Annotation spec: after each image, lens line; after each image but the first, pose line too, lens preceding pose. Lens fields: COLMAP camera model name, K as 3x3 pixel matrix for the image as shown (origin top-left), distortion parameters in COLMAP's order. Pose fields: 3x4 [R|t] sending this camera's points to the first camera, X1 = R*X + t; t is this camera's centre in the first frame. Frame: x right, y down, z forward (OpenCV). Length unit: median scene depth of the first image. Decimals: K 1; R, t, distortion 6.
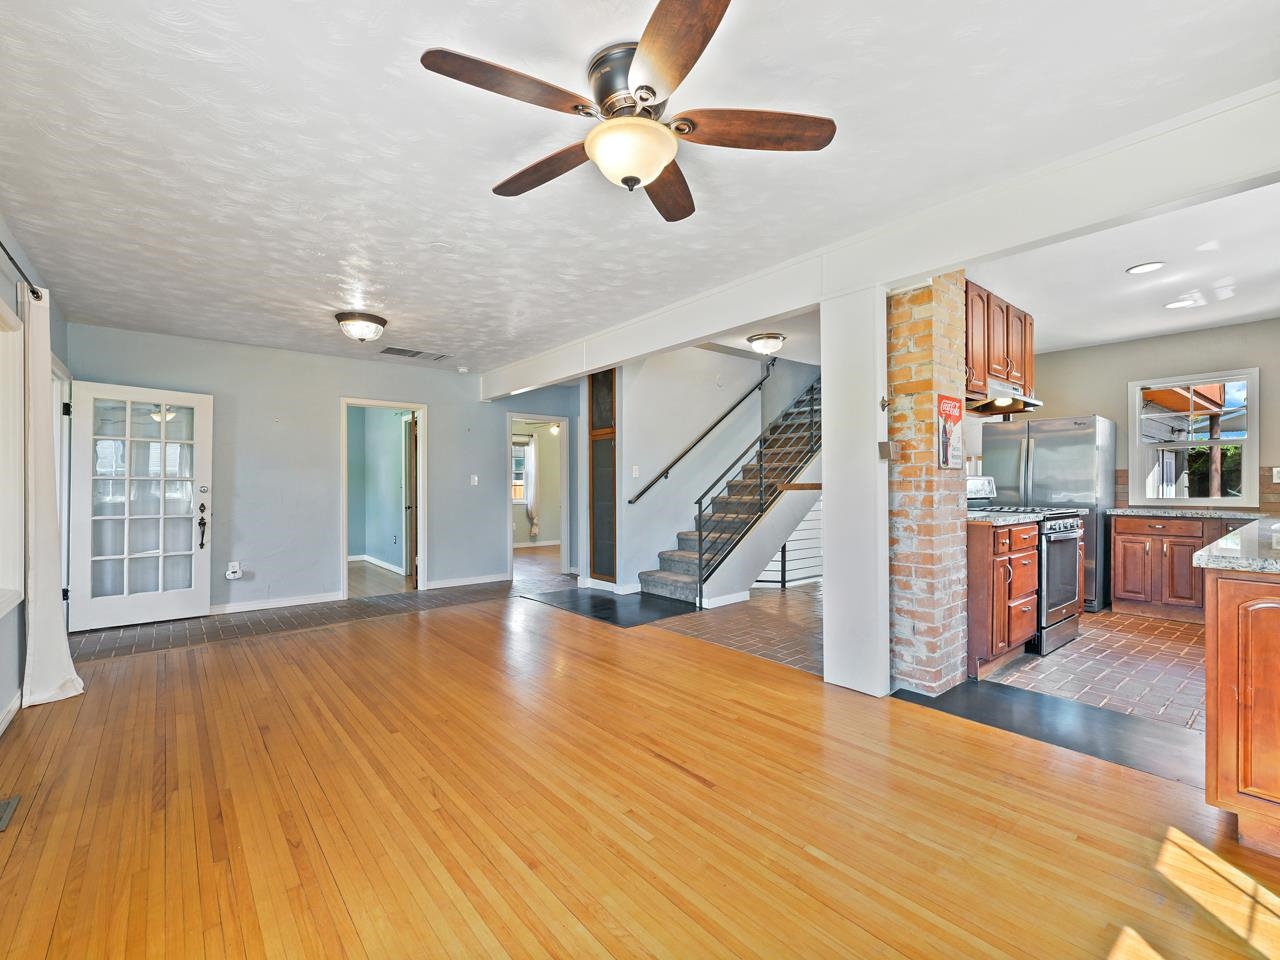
lens RADIAL K [[574.0, 0, 639.6], [0, 574.0, 481.1], [0, 0, 1]] dist [0.003123, 0.001258]
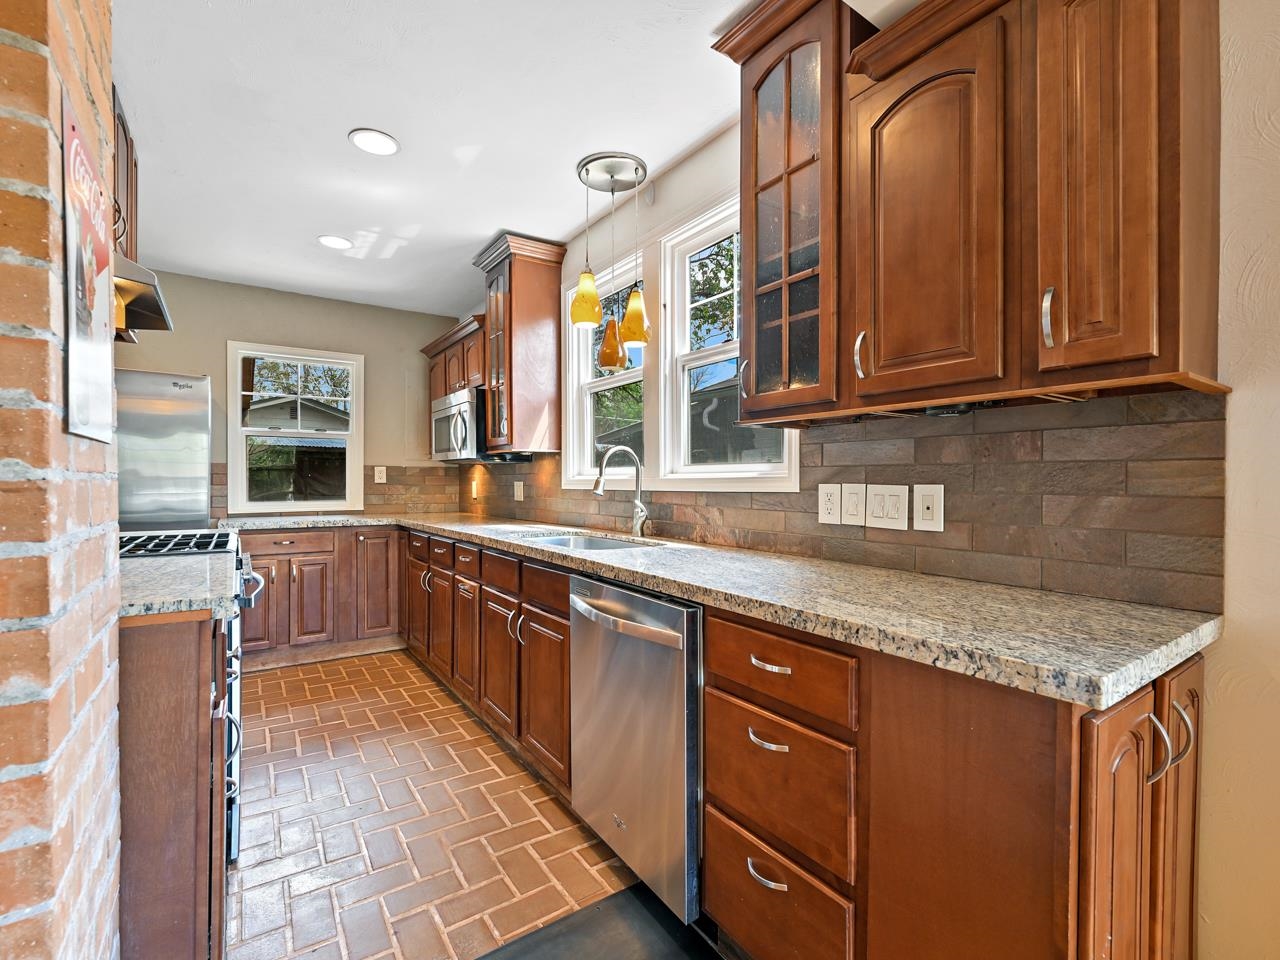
lens RADIAL K [[574.0, 0, 634.7], [0, 574.0, 480.4], [0, 0, 1]] dist [0.003123, 0.001258]
pose [[0.083628, 0.001147, 0.996496, 0.212266], [-0.003257, 0.999994, -0.000877, -0.001703], [-0.996492, -0.003172, 0.083632, 0.506774]]
